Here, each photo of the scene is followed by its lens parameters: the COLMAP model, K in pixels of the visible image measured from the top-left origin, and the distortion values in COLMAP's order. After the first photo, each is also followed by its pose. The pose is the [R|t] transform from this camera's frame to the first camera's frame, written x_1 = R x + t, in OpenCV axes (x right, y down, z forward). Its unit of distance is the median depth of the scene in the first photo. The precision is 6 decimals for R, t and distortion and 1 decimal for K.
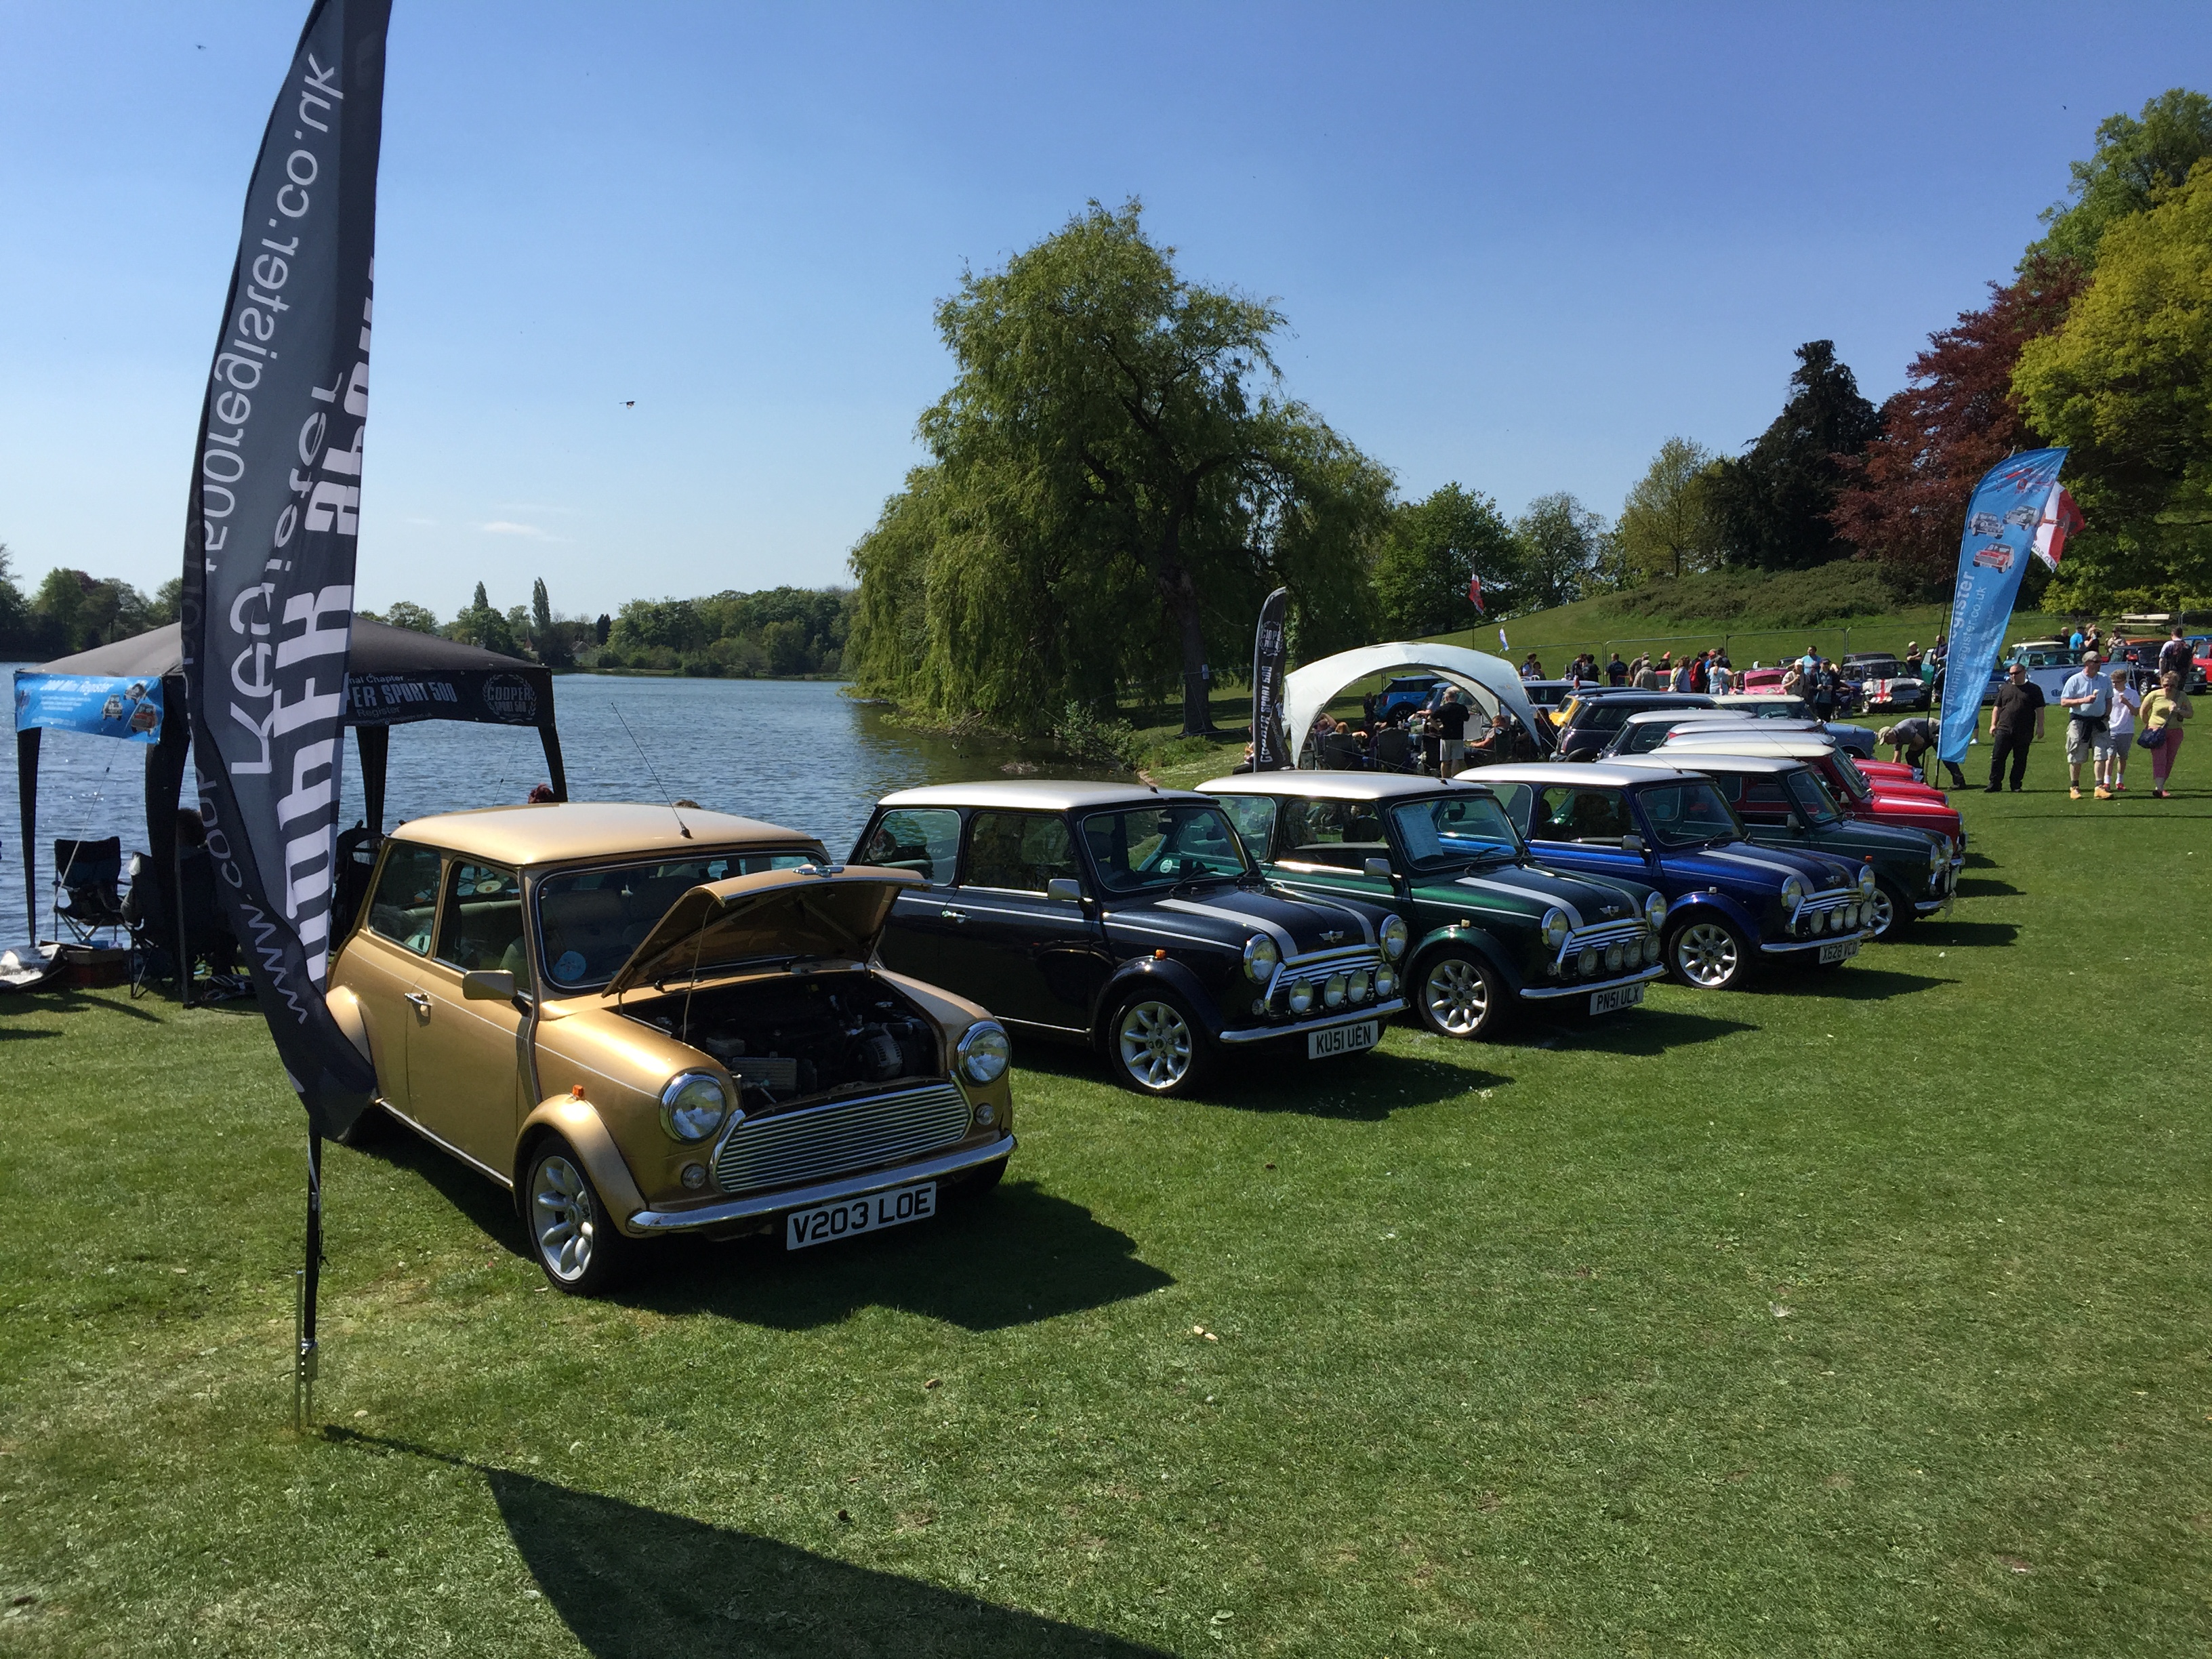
lens RADIAL K [[1866.4, 0, 1105.2], [0, 1866.4, 836.3], [0, 0, 1]] dist [0.071011, -0.067465]
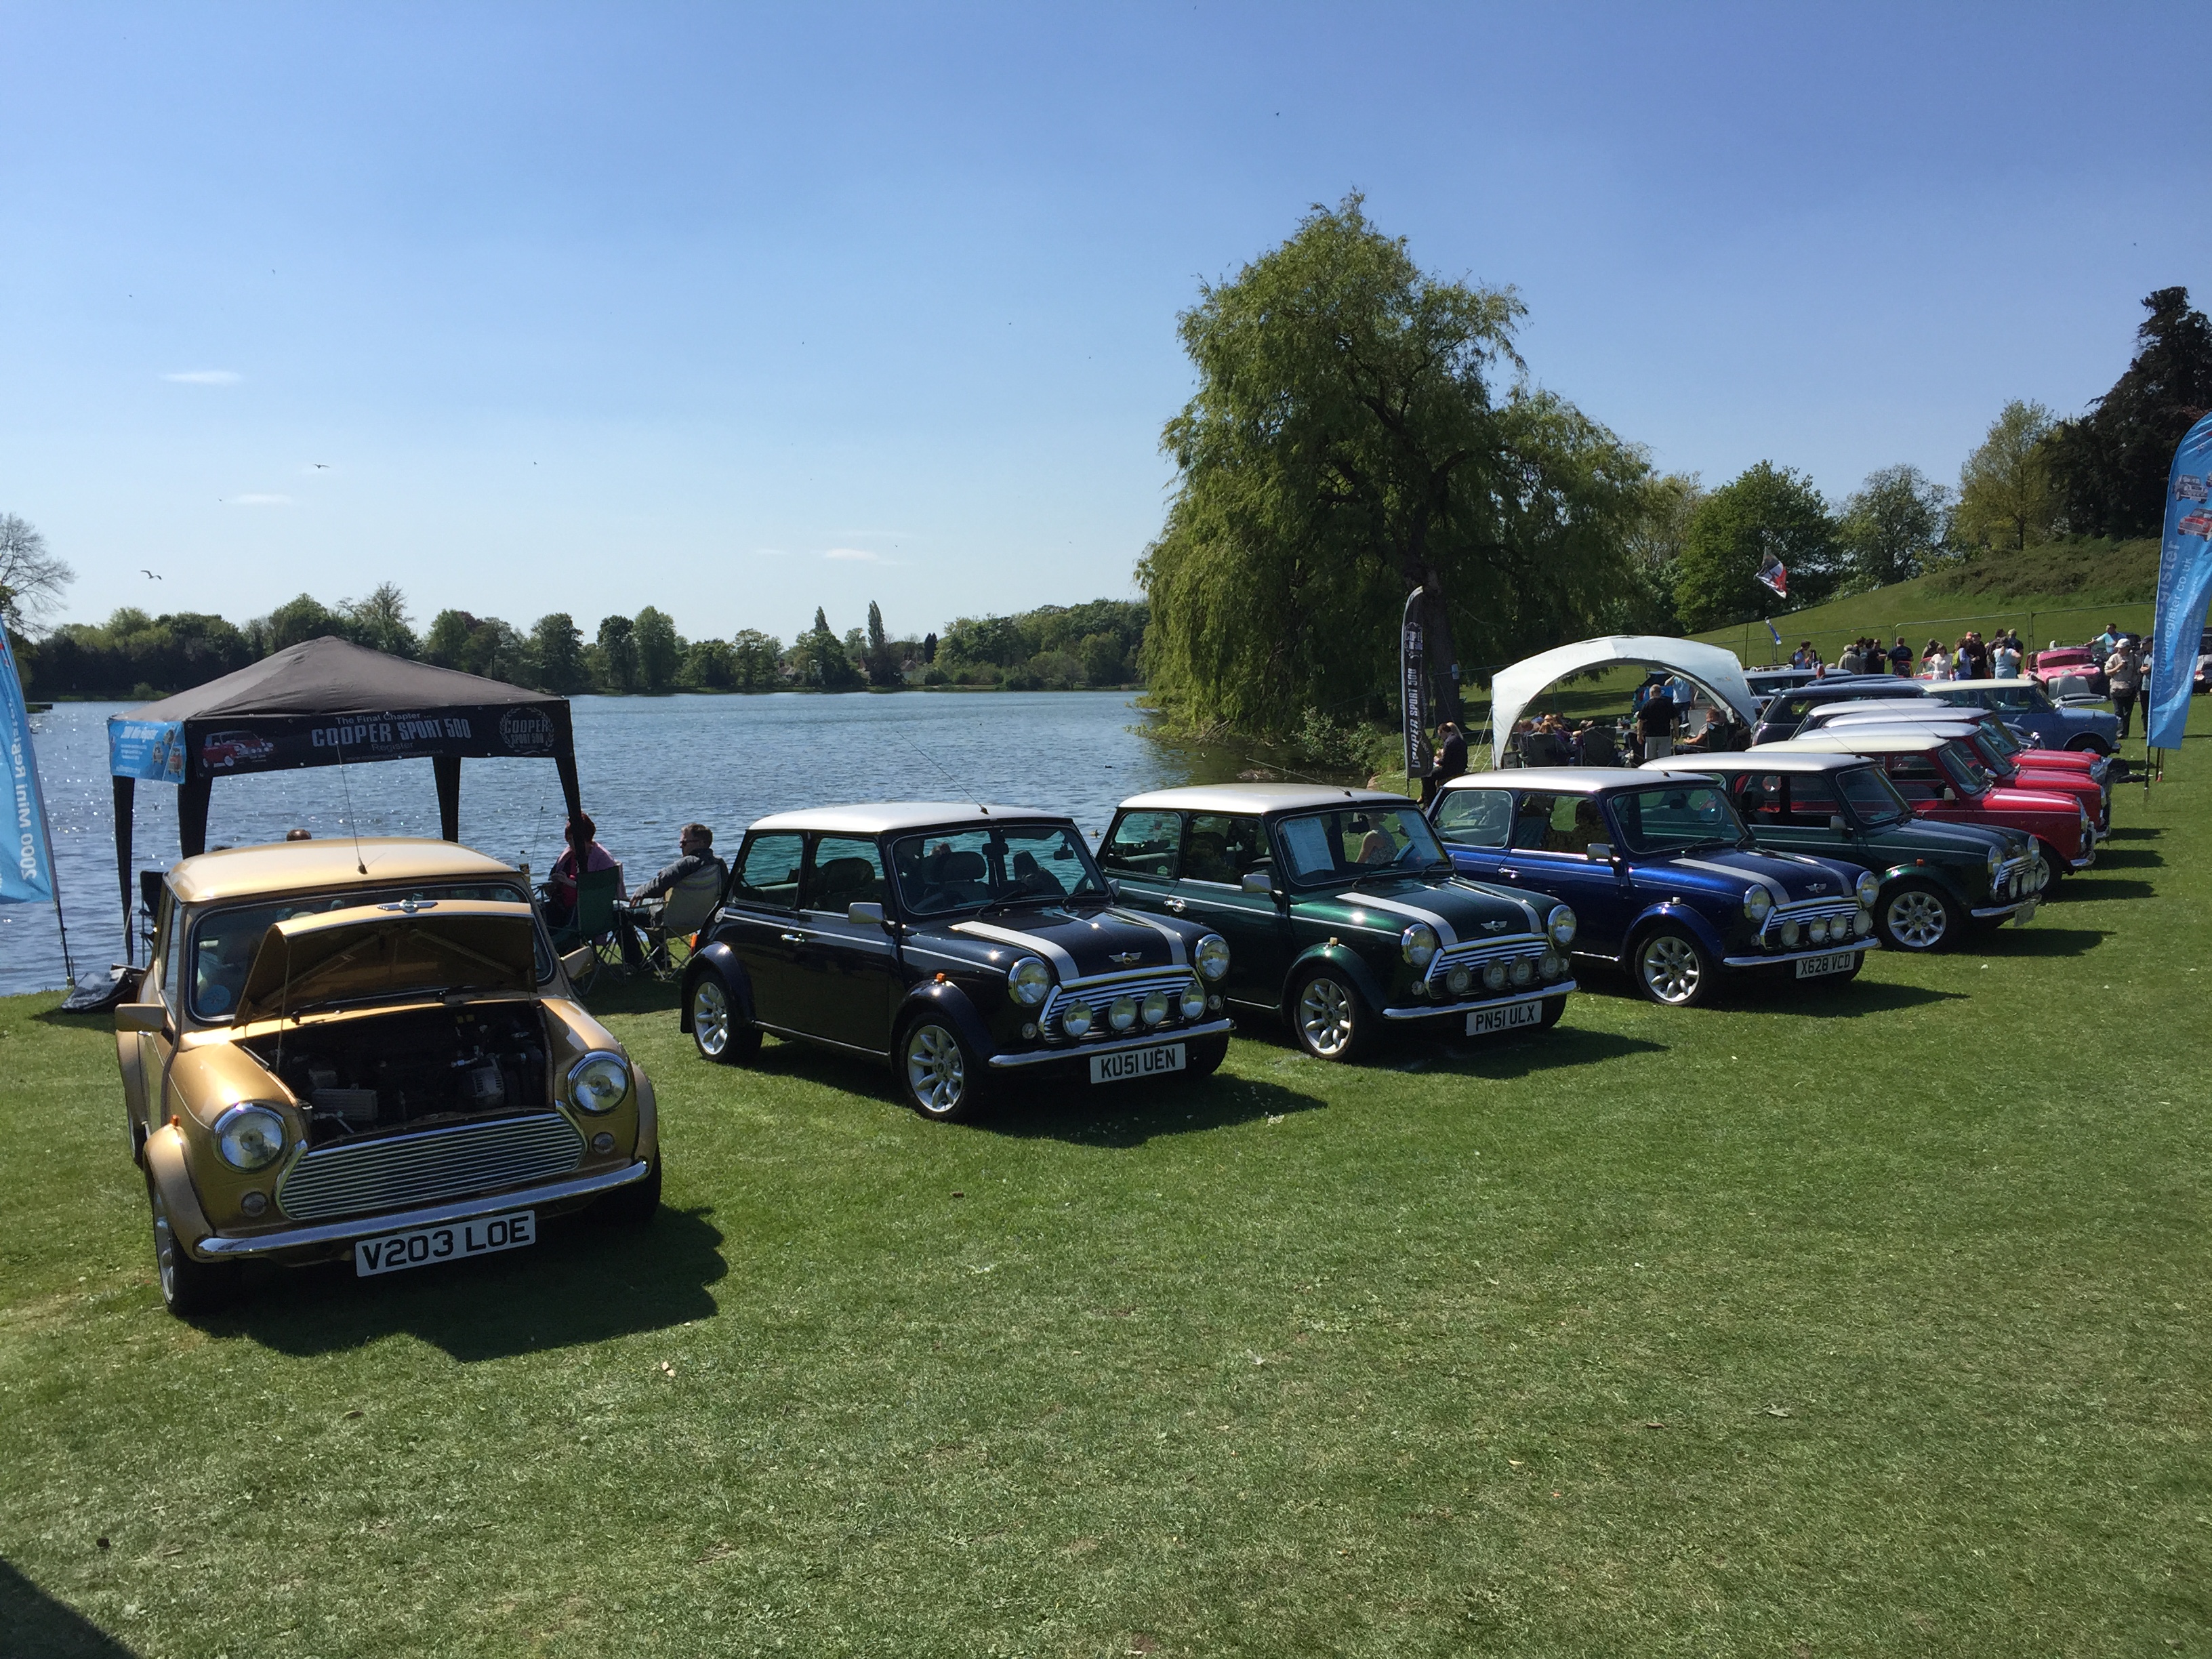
lens RADIAL K [[1866.4, 0, 1105.0], [0, 1866.4, 825.3], [0, 0, 1]] dist [0.071011, -0.067465]
pose [[0.985083, -0.019061, -0.171019, 0.110394], [0.017572, 0.999793, -0.010213, -0.002461], [0.171178, 0.007055, 0.985215, 0.012316]]
